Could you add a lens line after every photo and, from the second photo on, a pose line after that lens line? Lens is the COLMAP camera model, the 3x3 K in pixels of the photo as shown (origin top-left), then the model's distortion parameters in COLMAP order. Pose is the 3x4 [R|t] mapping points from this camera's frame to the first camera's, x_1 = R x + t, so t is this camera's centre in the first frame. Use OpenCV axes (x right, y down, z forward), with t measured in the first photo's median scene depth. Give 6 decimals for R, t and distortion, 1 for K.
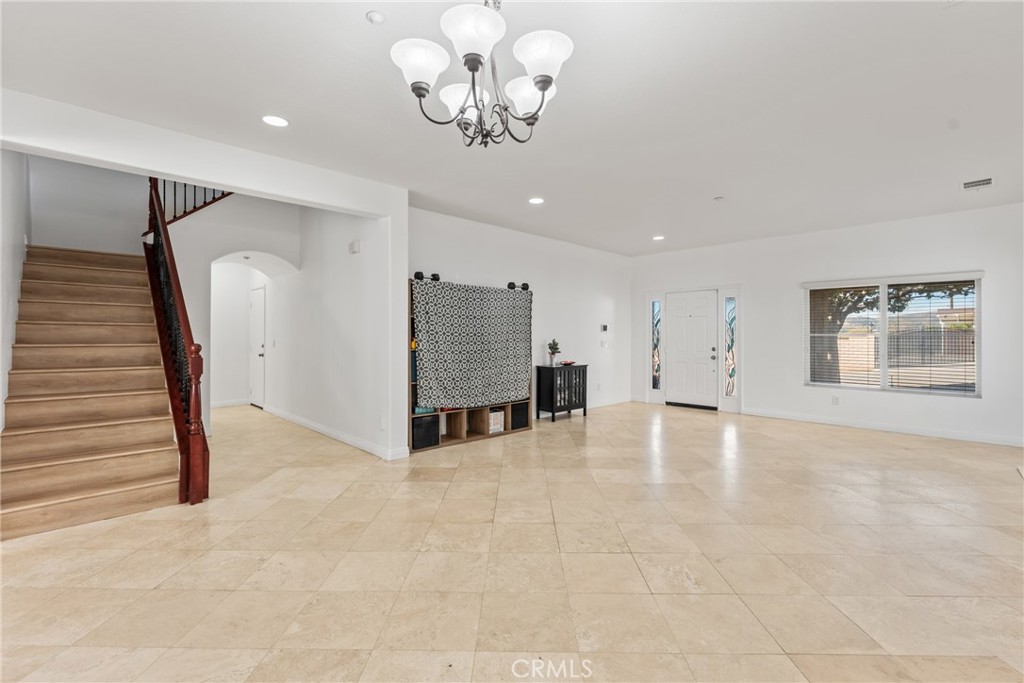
lens RADIAL K [[452.3, 0, 514.0], [0, 452.3, 336.0], [0, 0, 1]] dist [-0.005948, 0.000330]
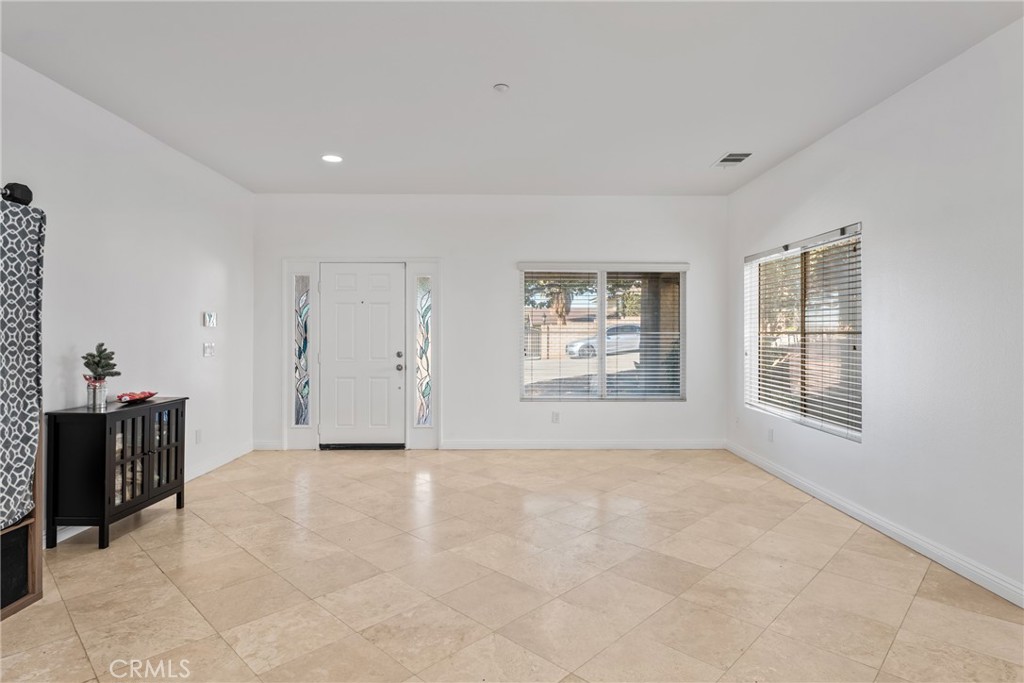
lens RADIAL K [[547.0, 0, 516.6], [0, 547.0, 331.4], [0, 0, 1]] dist [-0.002642, -0.000708]
pose [[0.683851, 0.001004, 0.729621, -0.018937], [0.001202, 0.999996, -0.002503, -0.002583], [-0.729621, 0.002589, 0.683847, 0.437122]]
